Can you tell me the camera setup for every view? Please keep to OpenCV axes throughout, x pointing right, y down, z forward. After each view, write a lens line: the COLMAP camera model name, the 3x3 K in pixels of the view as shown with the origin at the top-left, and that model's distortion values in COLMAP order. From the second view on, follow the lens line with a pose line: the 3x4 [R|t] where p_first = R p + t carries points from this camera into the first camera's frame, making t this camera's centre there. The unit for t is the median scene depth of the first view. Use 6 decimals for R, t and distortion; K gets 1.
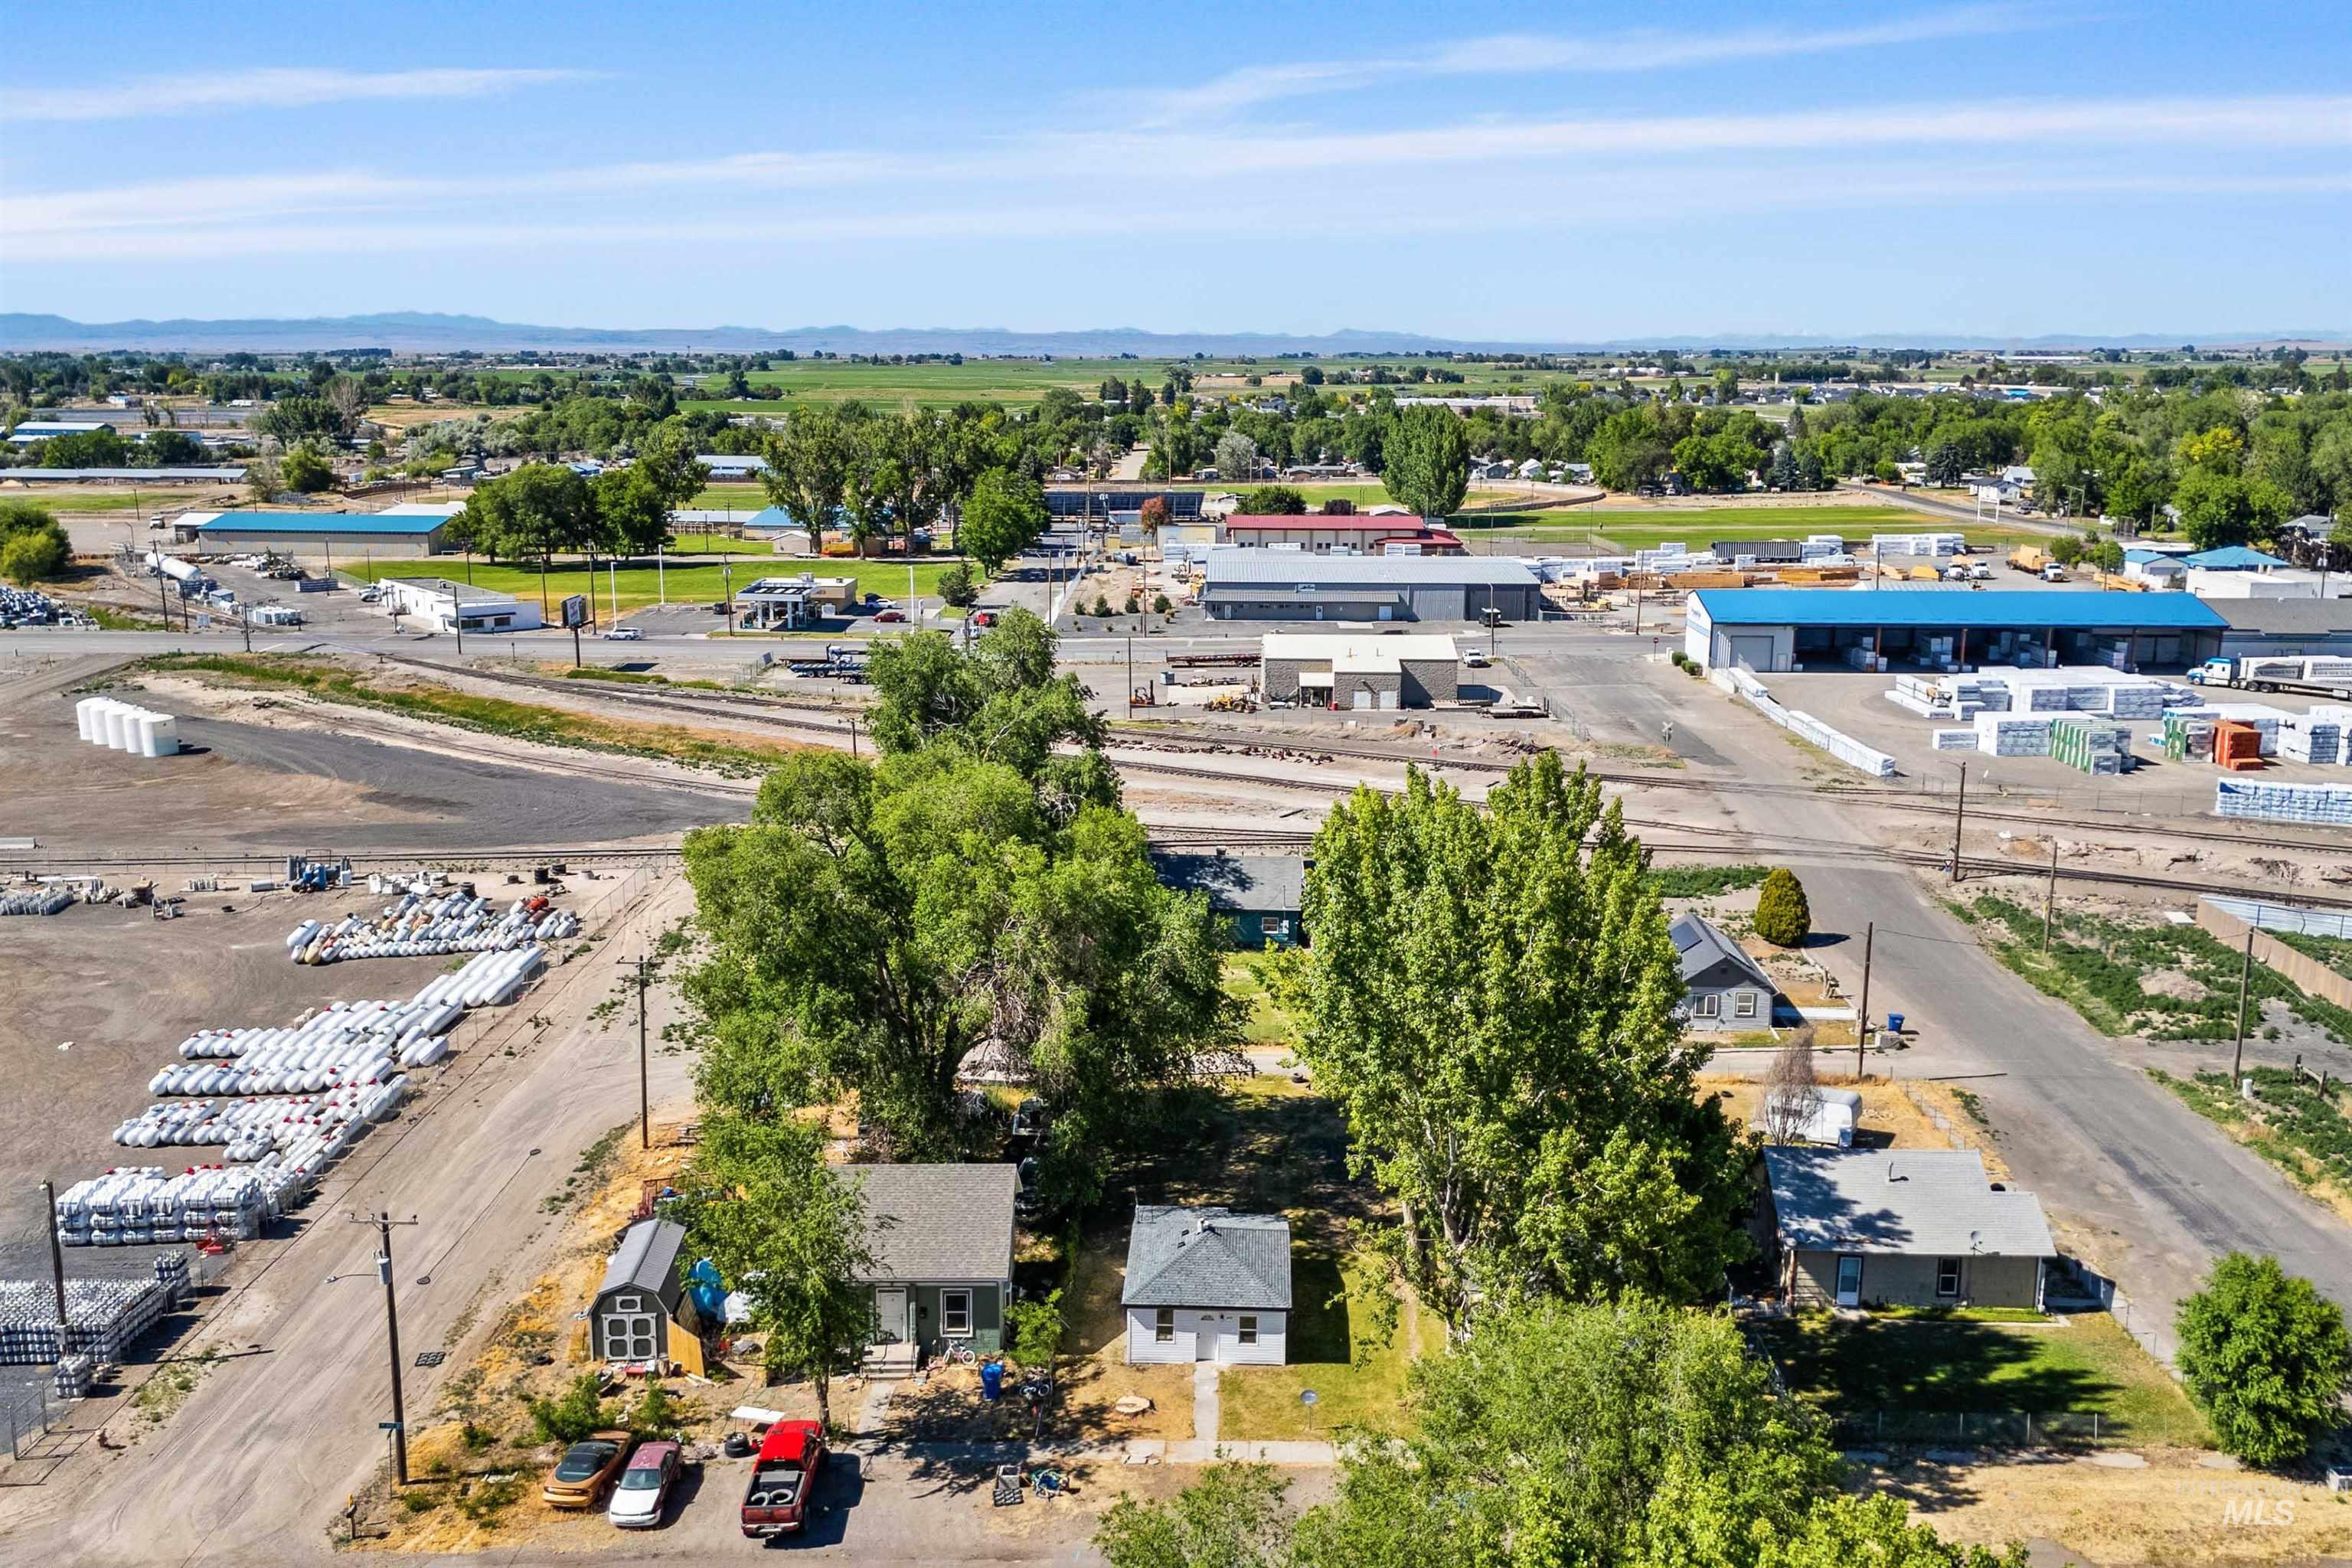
lens RADIAL K [[2087.9, 0, 1176.8], [0, 2087.9, 786.6], [0, 0, 1]] dist [0.082605, -0.044642]
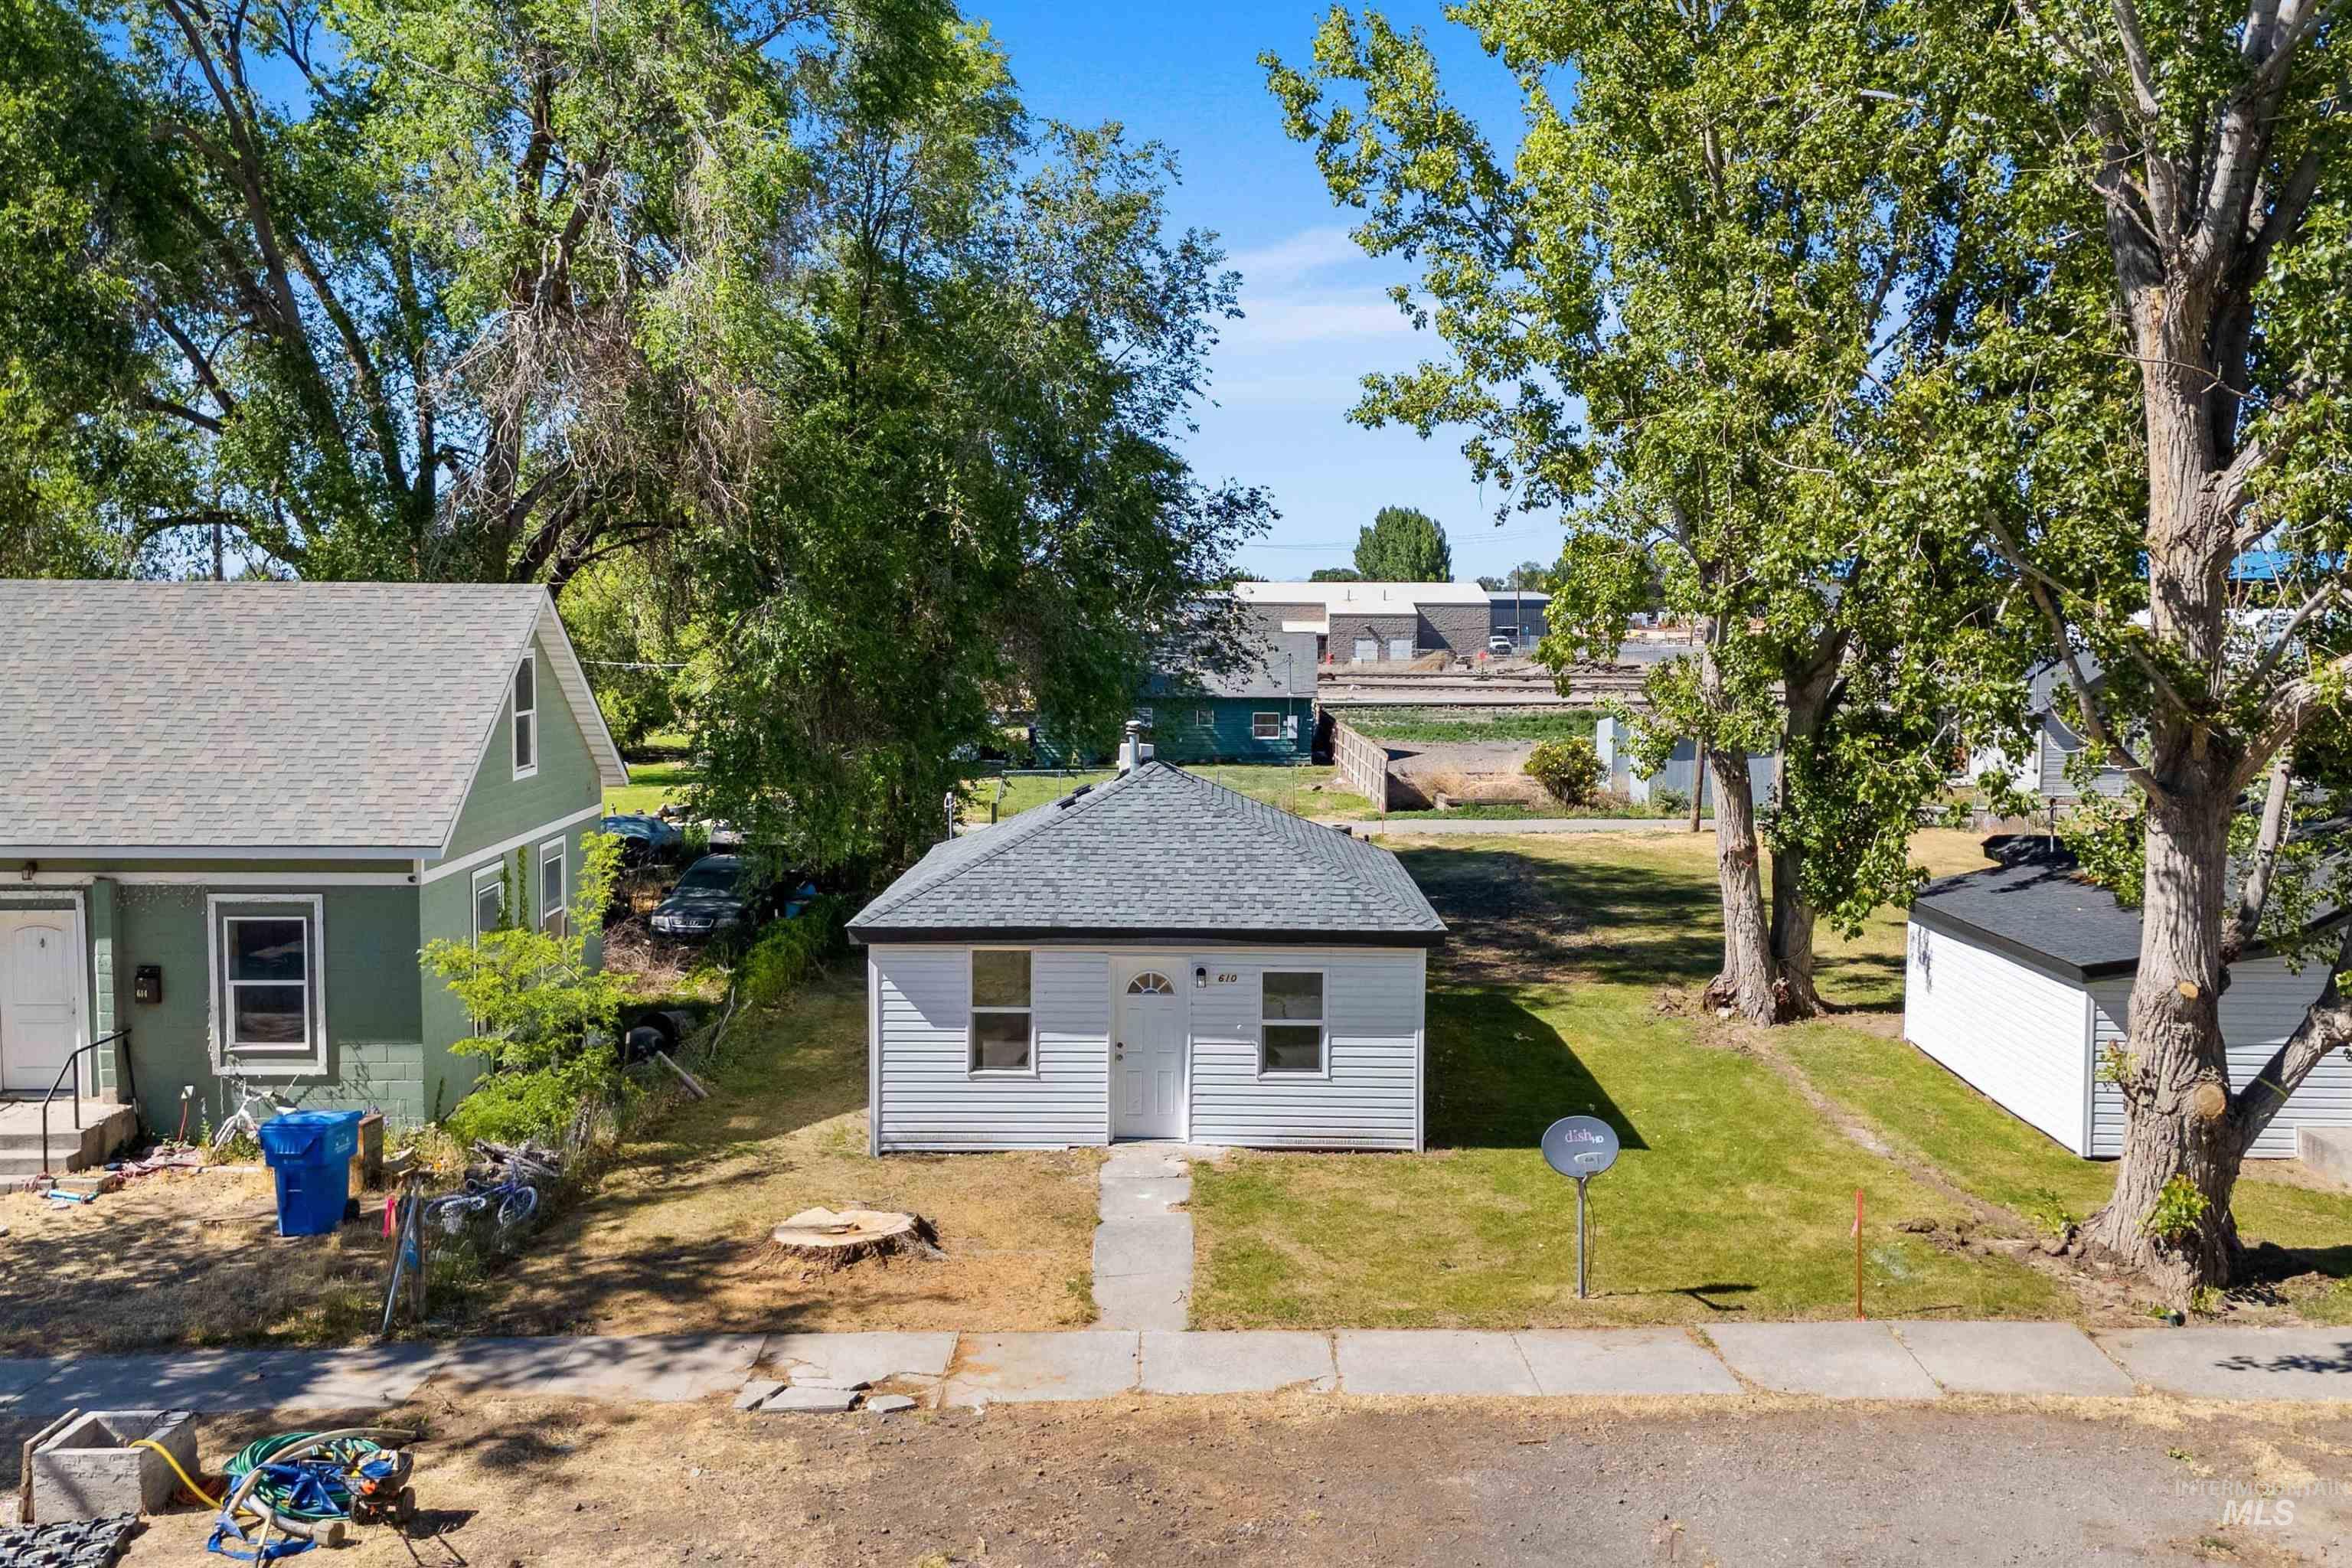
lens RADIAL K [[1996.8, 0, 1189.7], [0, 1996.8, 779.3], [0, 0, 1]] dist [0.052155, -0.003226]
pose [[0.999614, -0.000875, 0.027779, 0.012412], [0.004844, 0.989693, -0.143123, 0.265130], [-0.027368, 0.143202, 0.989315, 0.727936]]
